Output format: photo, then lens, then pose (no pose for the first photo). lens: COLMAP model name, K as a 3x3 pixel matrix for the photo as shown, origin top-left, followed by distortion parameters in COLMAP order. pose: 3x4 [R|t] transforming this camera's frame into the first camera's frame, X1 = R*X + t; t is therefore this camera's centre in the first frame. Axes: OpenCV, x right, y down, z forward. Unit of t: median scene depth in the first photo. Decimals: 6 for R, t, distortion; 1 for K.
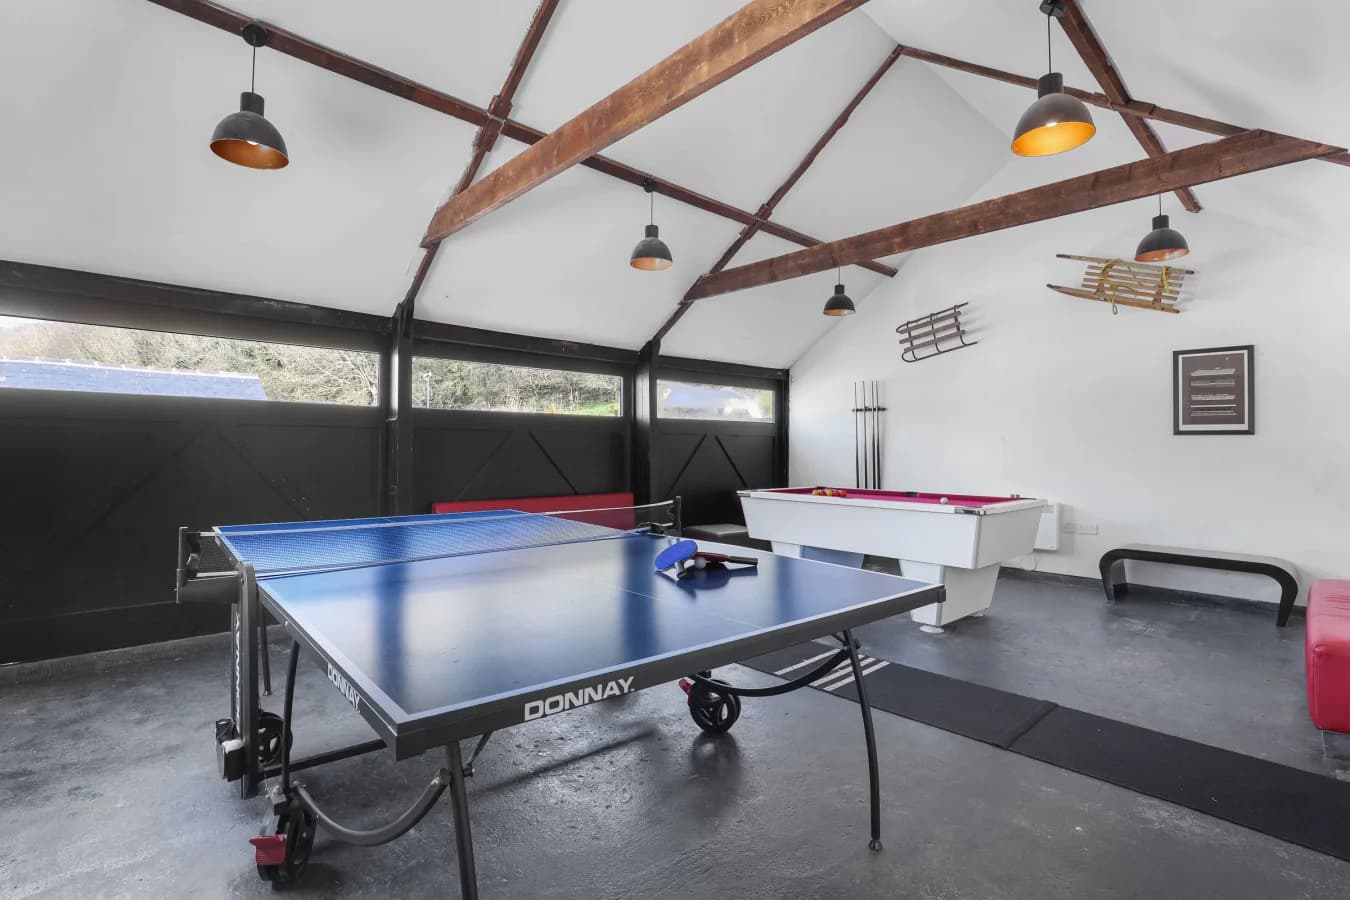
lens RADIAL K [[647.3, 0, 675.0], [0, 647.3, 450.0], [0, 0, 1]] dist [-0.016832, 0.001145]
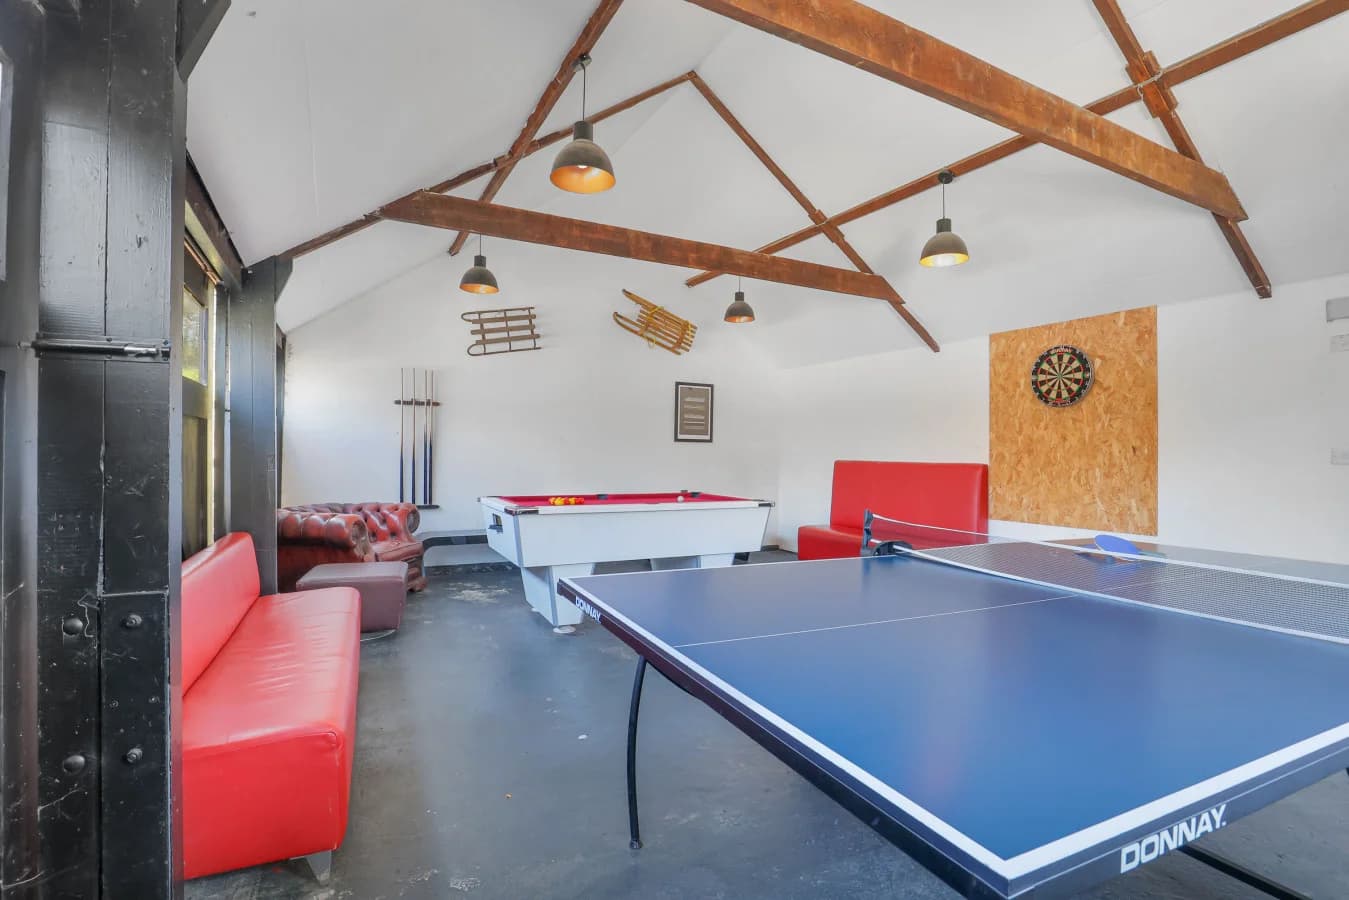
lens RADIAL K [[646.9, 0, 674.5], [0, 646.9, 450.0], [0, 0, 1]] dist [-0.016832, 0.001145]
pose [[0.270615, 0.002780, 0.962684, -0.577387], [-0.007049, 0.999975, -0.000907, -0.004101], [-0.962662, -0.006540, 0.270628, 0.622390]]
